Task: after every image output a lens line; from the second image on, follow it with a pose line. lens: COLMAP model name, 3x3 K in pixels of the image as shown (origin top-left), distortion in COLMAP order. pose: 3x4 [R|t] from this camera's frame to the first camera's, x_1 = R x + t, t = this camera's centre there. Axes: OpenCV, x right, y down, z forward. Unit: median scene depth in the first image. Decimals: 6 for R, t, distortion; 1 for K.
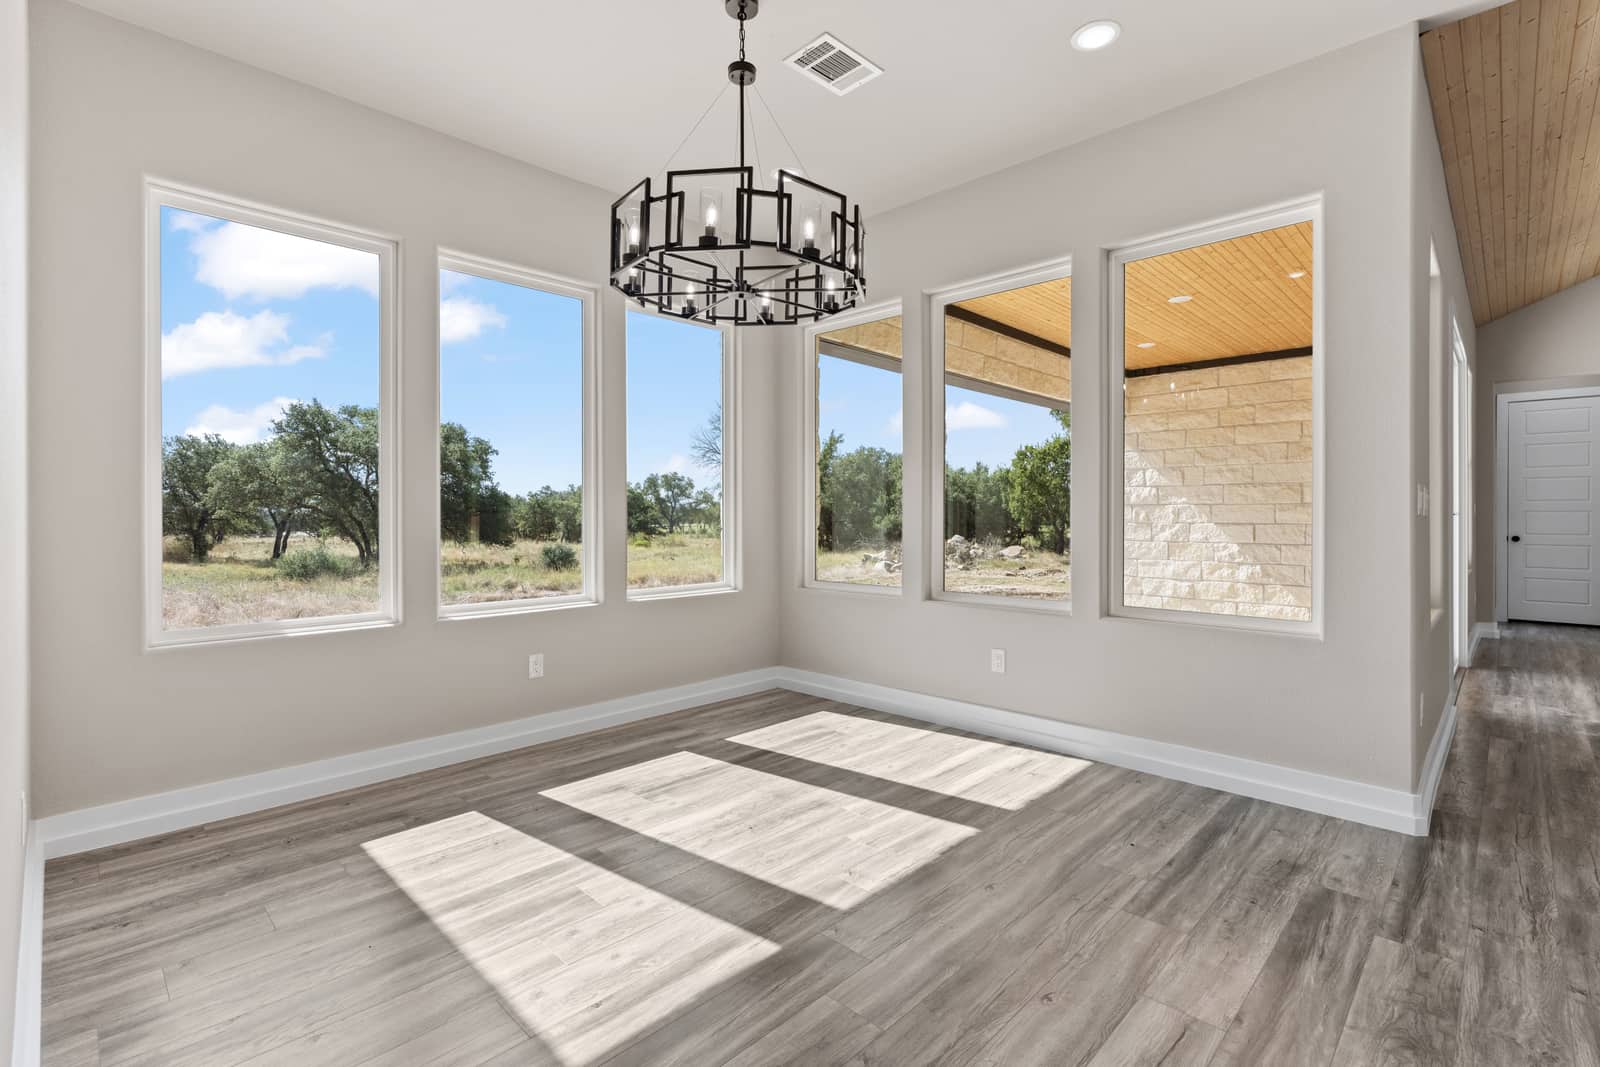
lens RADIAL K [[729.2, 0, 804.3], [0, 729.2, 521.5], [0, 0, 1]] dist [-0.003025, 0.000351]
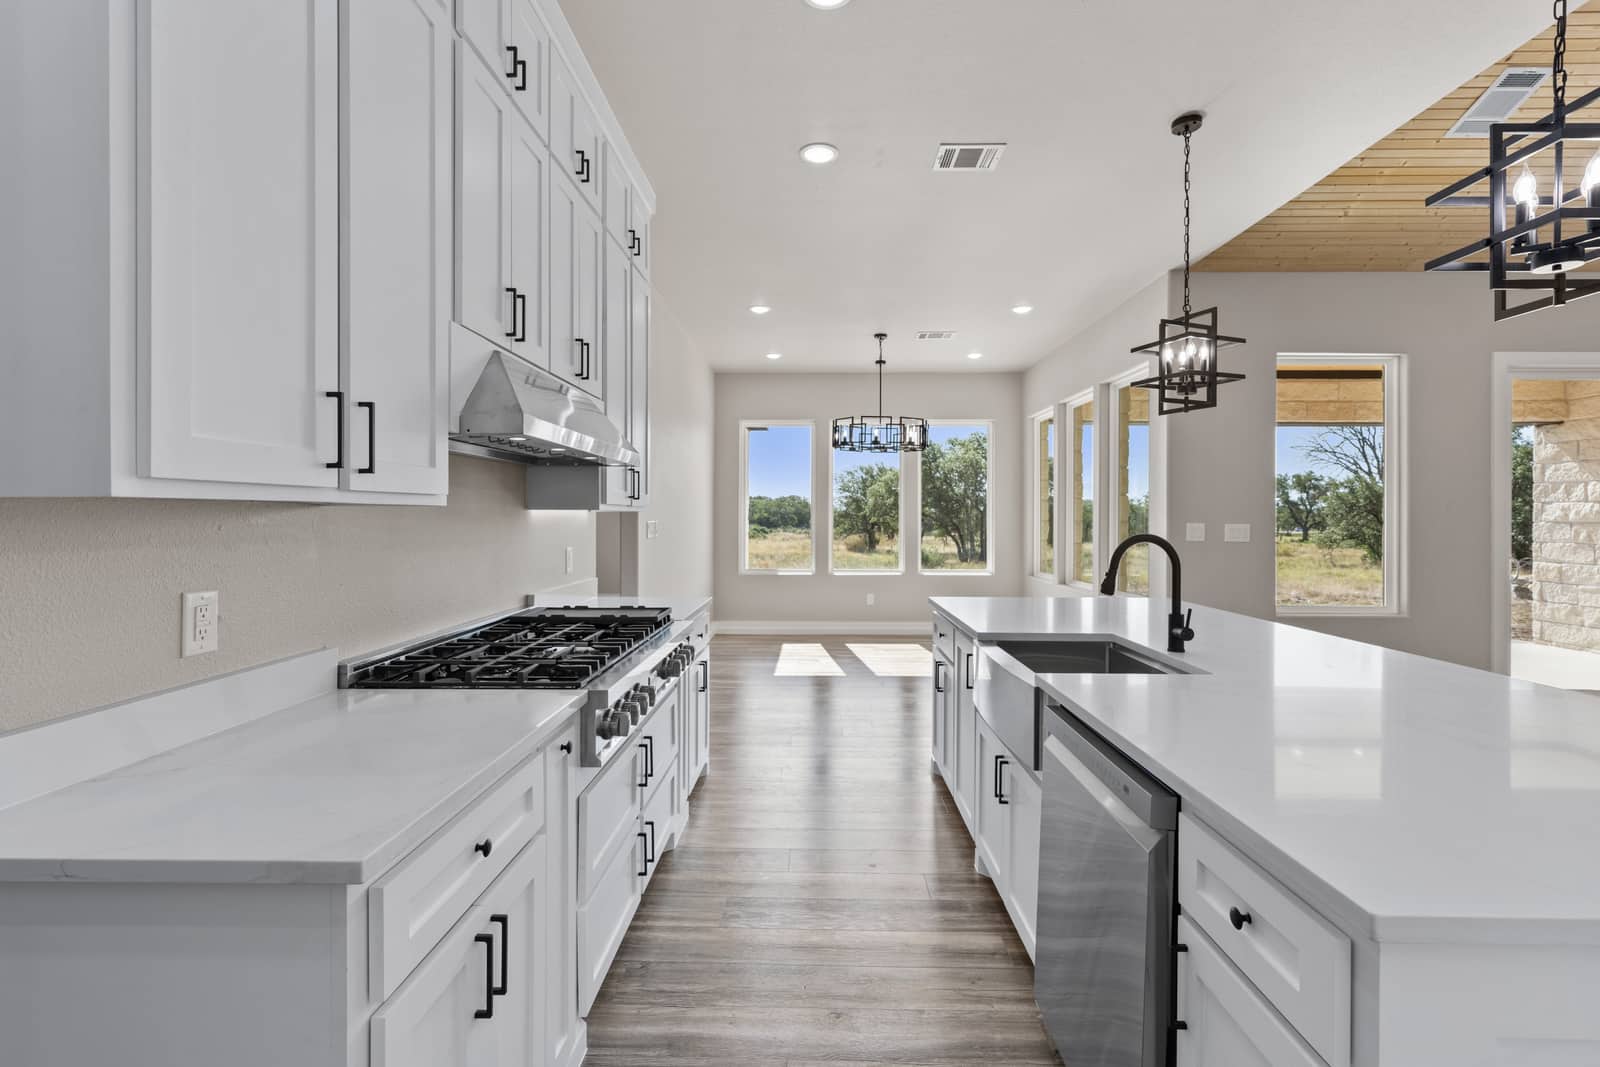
lens RADIAL K [[714.5, 0, 803.5], [0, 714.5, 519.3], [0, 0, 1]] dist [0.000557, 0.000290]
pose [[0.682864, 0.004146, -0.730533, 0.482203], [-0.010022, 0.999943, -0.003693, -0.015328], [0.730477, 0.009843, 0.682867, -0.281702]]
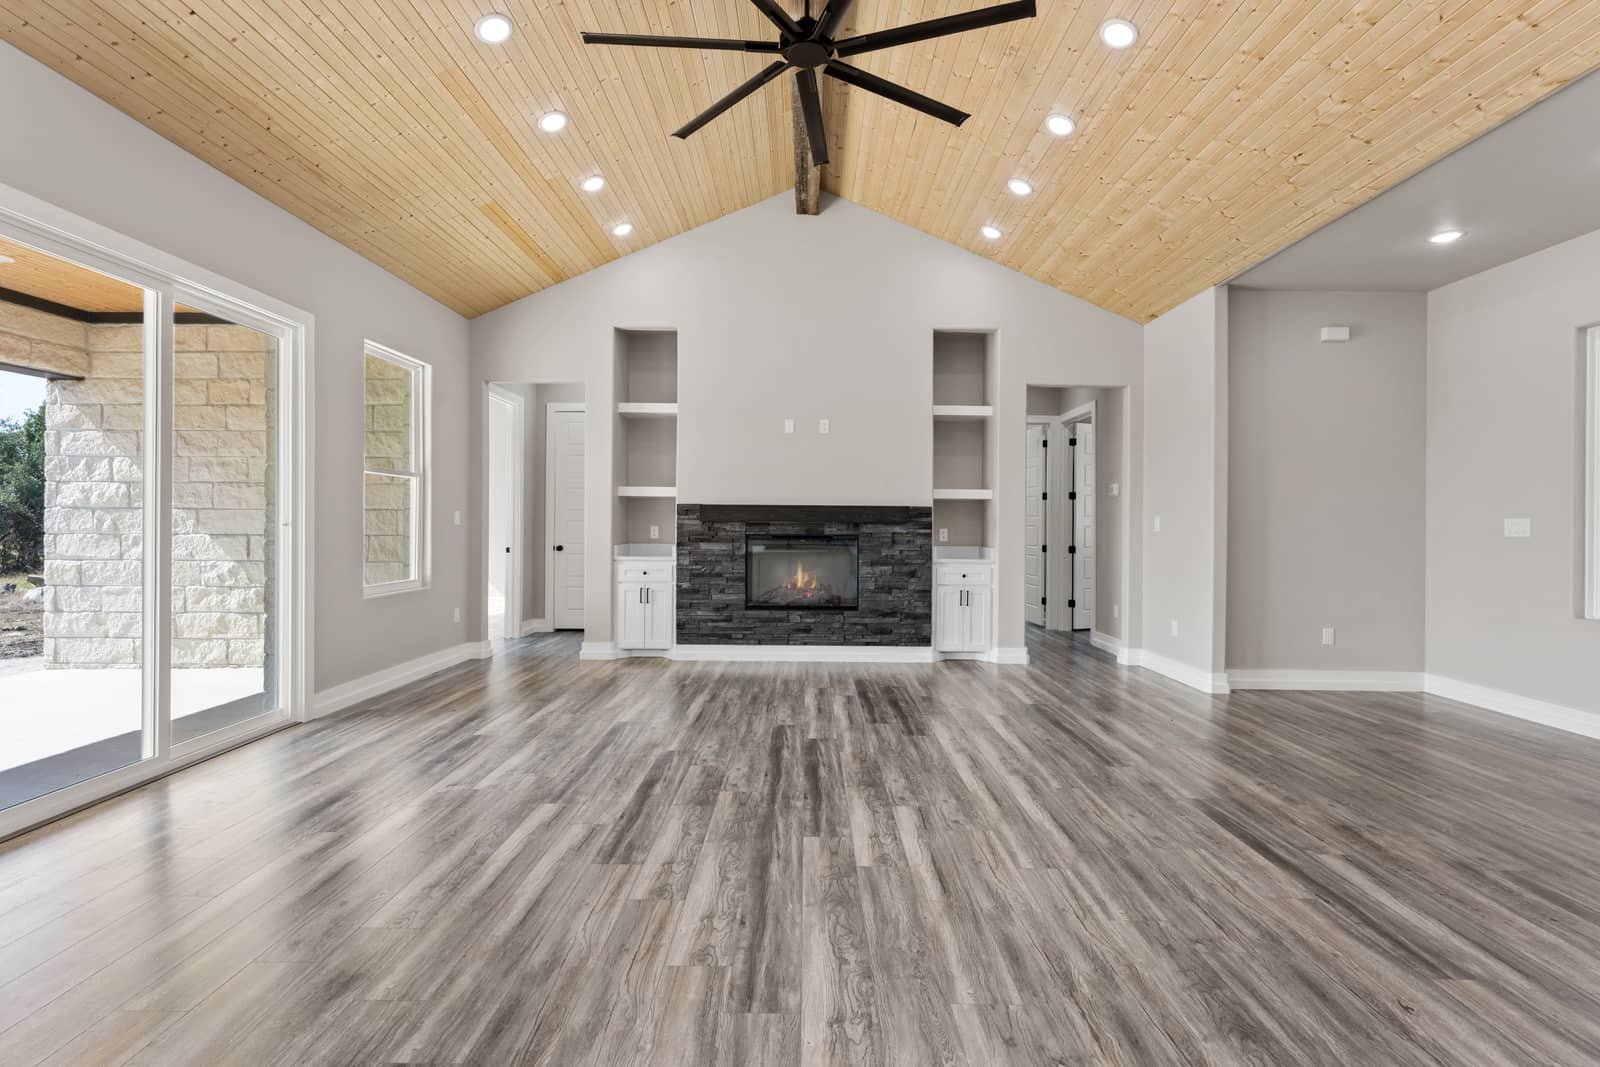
lens RADIAL K [[729.2, 0, 804.3], [0, 729.2, 521.5], [0, 0, 1]] dist [-0.003025, 0.000351]
pose [[0.708916, 0.006127, 0.705267, 0.475433], [-0.000821, 0.999969, -0.007863, -0.005078], [-0.705293, 0.004995, 0.708899, 0.041858]]
